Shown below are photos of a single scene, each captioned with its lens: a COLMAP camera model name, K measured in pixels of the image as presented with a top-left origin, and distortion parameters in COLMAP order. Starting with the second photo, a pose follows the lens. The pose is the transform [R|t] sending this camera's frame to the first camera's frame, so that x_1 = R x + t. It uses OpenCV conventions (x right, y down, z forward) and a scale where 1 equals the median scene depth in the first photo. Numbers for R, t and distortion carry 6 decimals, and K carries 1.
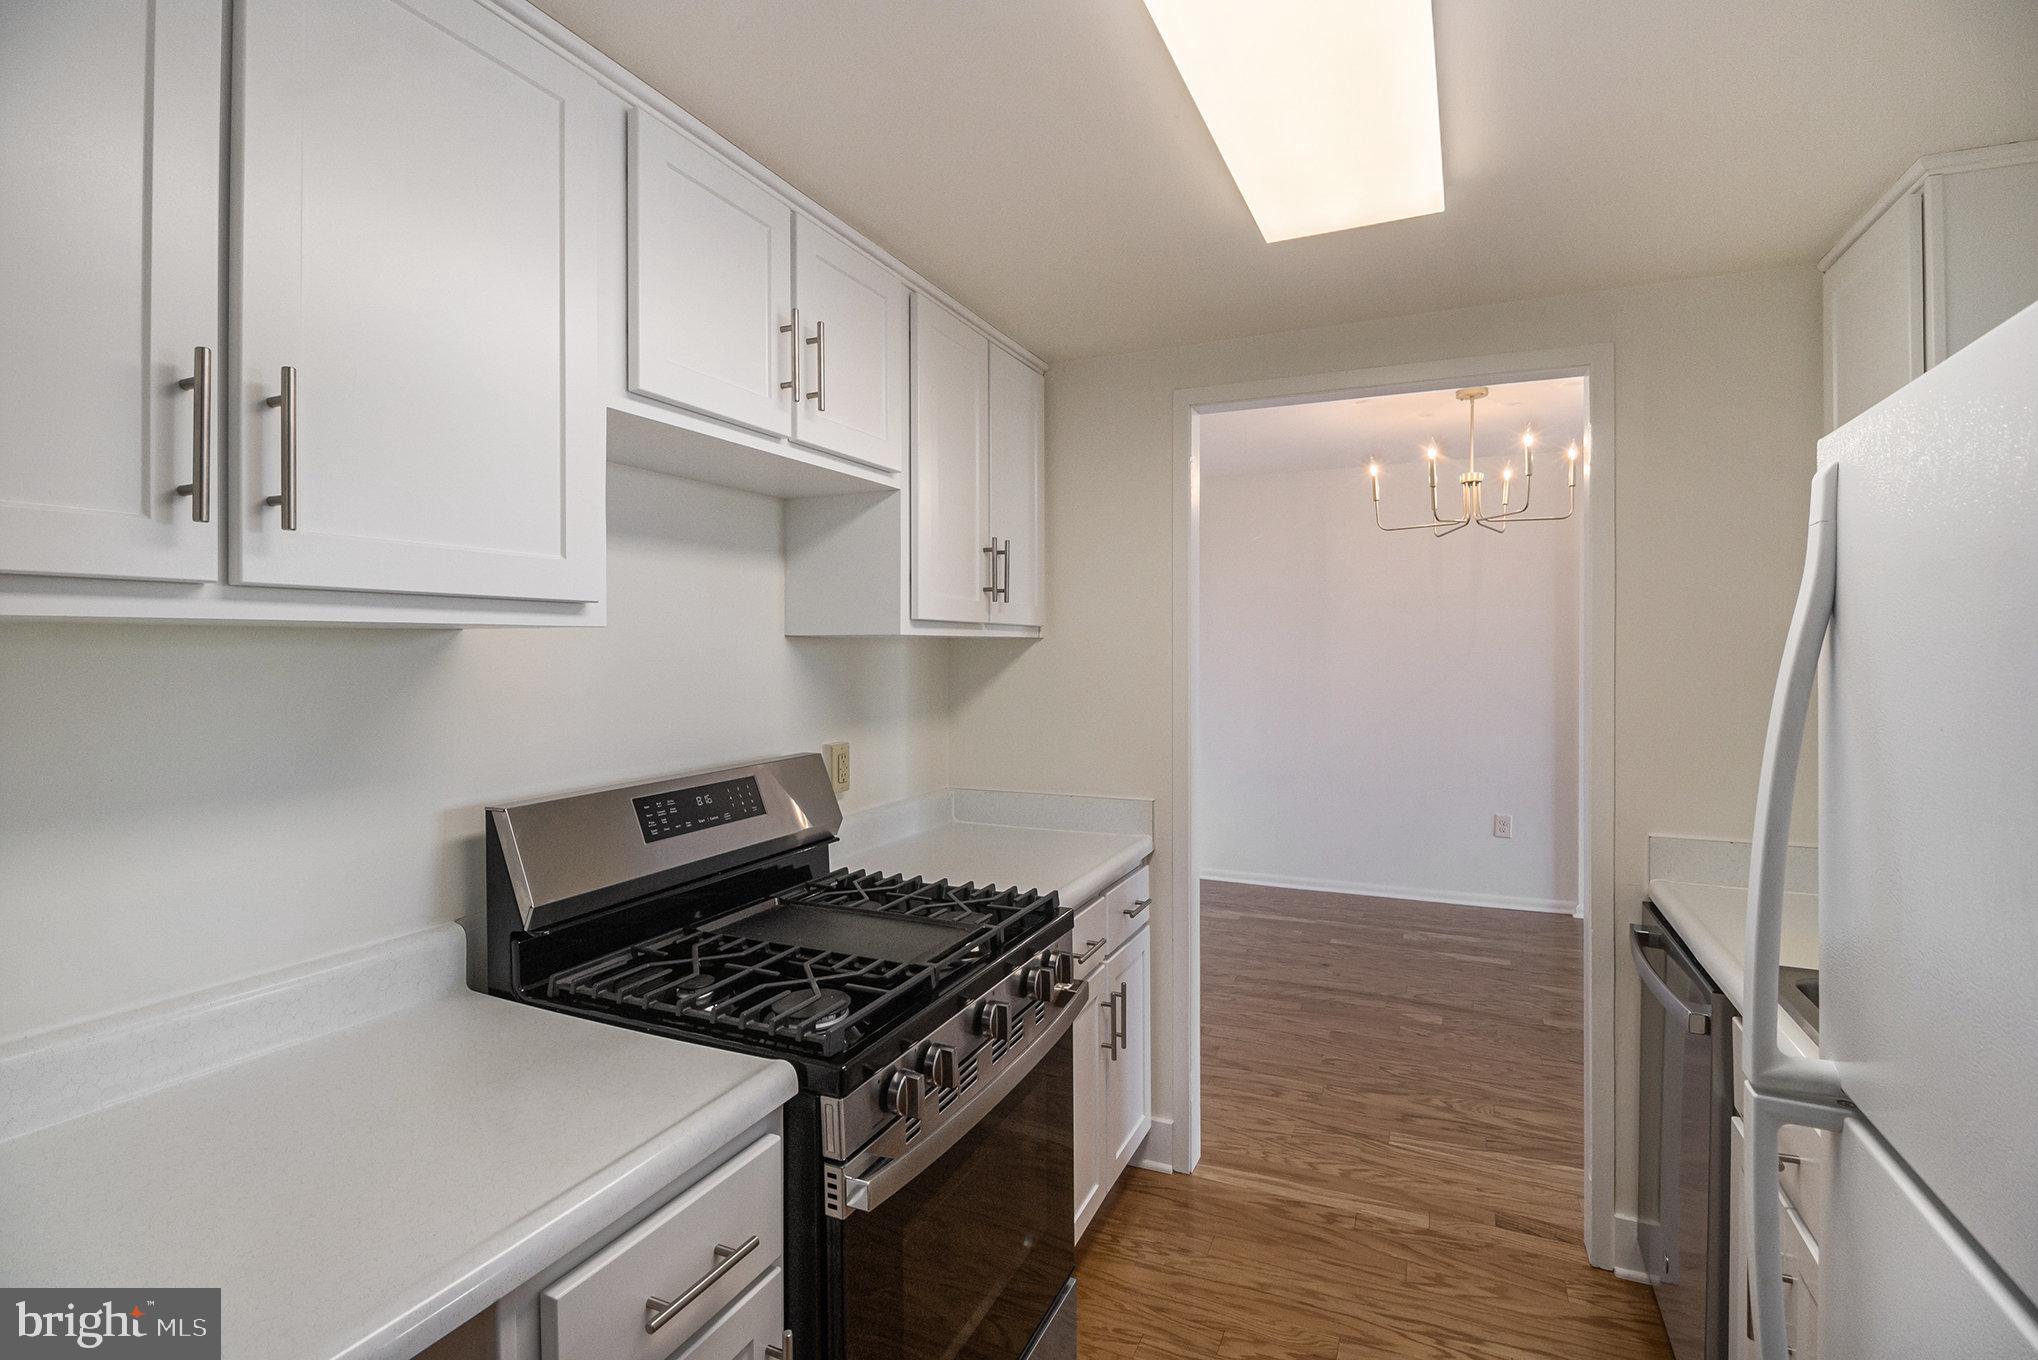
lens RADIAL K [[949.4, 0, 1047.5], [0, 949.4, 642.8], [0, 0, 1]] dist [-0.005932, -0.008776]
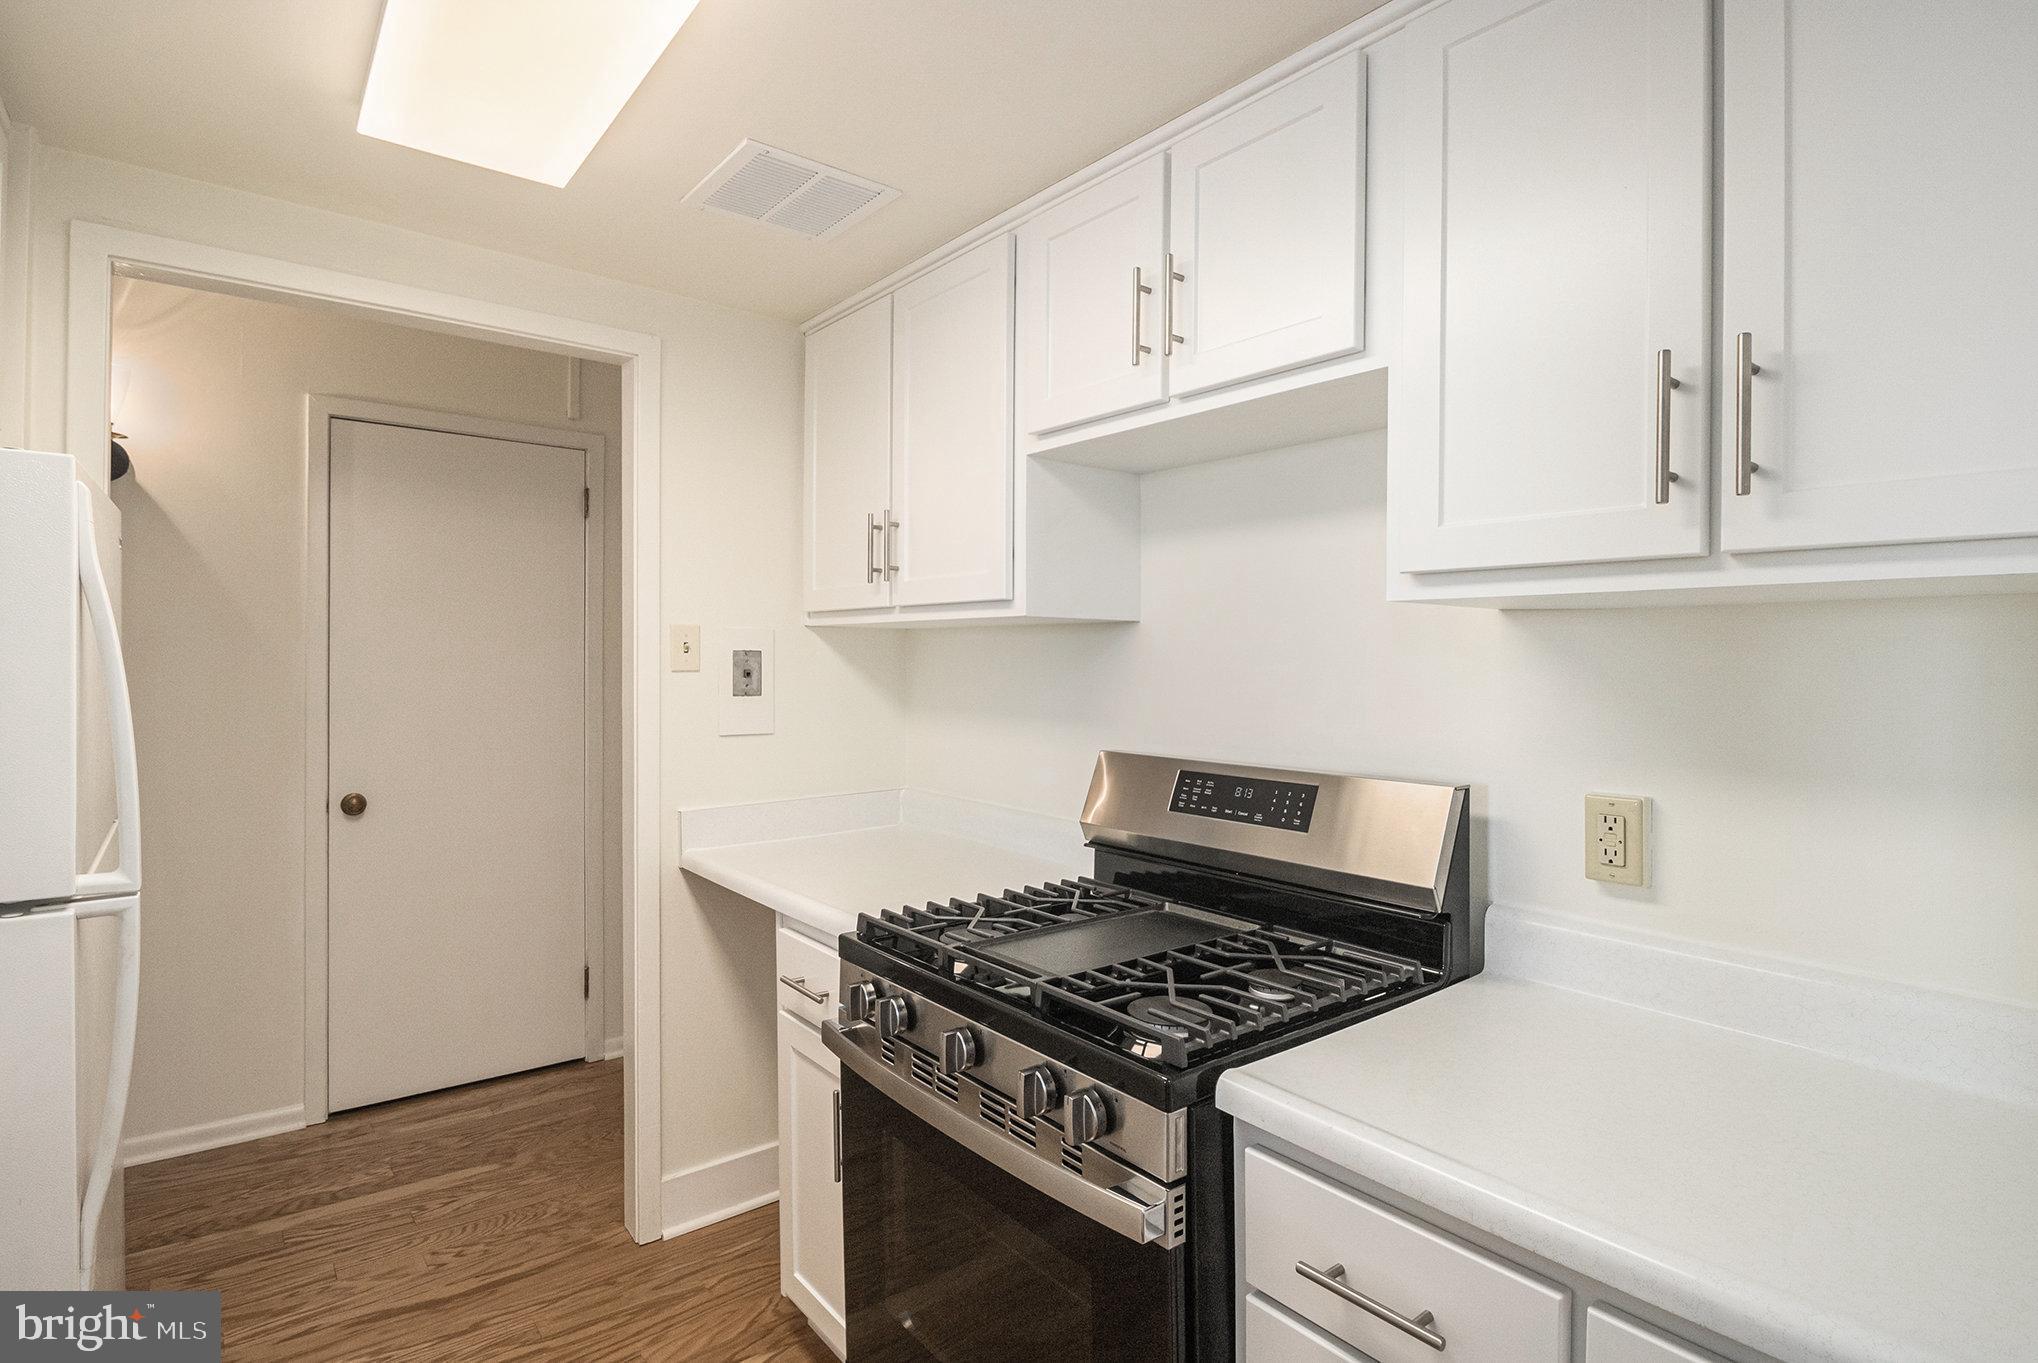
lens RADIAL K [[1044.2, 0, 1008.2], [0, 1044.2, 668.2], [0, 0, 1]] dist [-0.006641, -0.000115]
pose [[-0.481280, 0.018997, -0.876361, 0.486200], [0.002318, 0.999789, 0.020399, 0.014251], [0.876564, 0.007787, -0.481222, 0.948892]]
